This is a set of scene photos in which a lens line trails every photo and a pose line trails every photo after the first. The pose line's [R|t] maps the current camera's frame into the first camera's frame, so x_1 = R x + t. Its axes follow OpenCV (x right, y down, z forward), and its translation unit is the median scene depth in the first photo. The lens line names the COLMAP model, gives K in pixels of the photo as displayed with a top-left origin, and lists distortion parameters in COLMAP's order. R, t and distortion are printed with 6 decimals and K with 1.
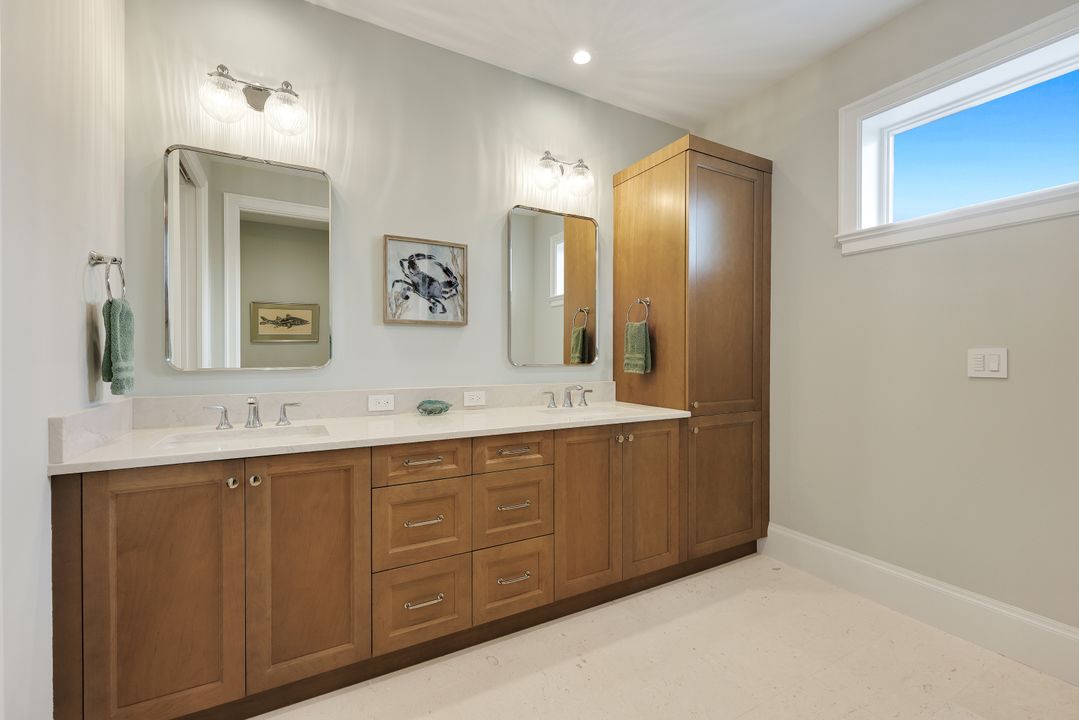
lens RADIAL K [[441.3, 0, 539.5], [0, 441.3, 360.0], [0, 0, 1]] dist [0.000291, -0.000051]
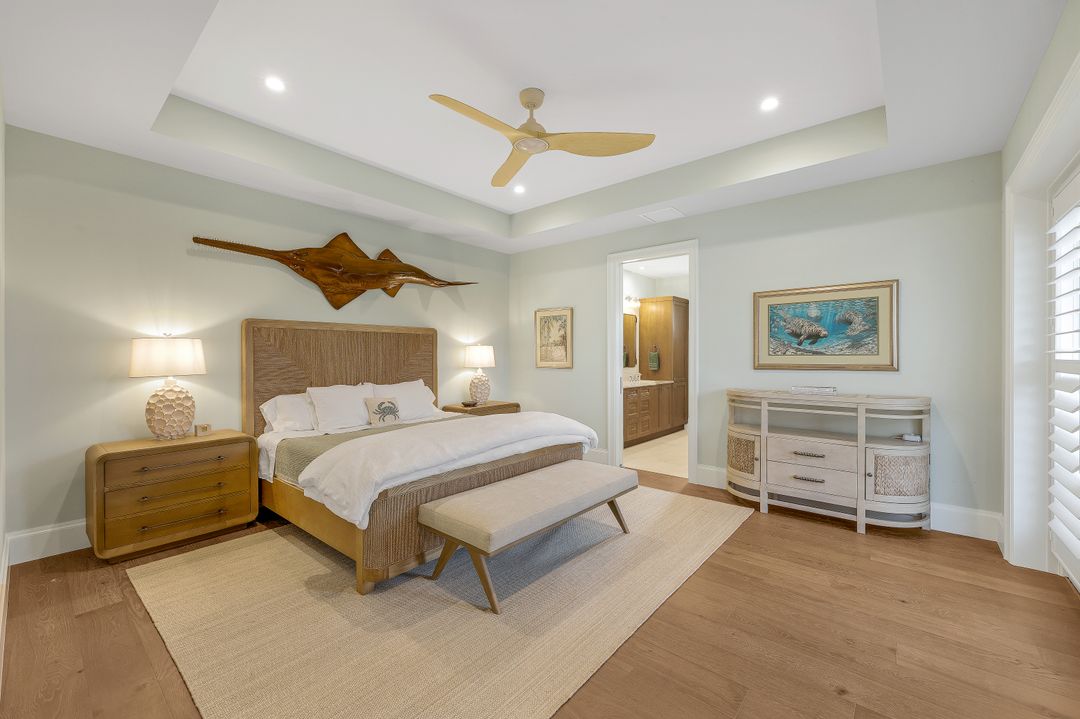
lens RADIAL K [[430.3, 0, 540.0], [0, 430.3, 359.5], [0, 0, 1]] dist [0.000138, -0.000003]
pose [[0.933173, -0.004232, 0.359403, -1.492505], [0.005531, 0.999981, -0.002585, -0.033691], [-0.359386, 0.004400, 0.933179, -1.396593]]
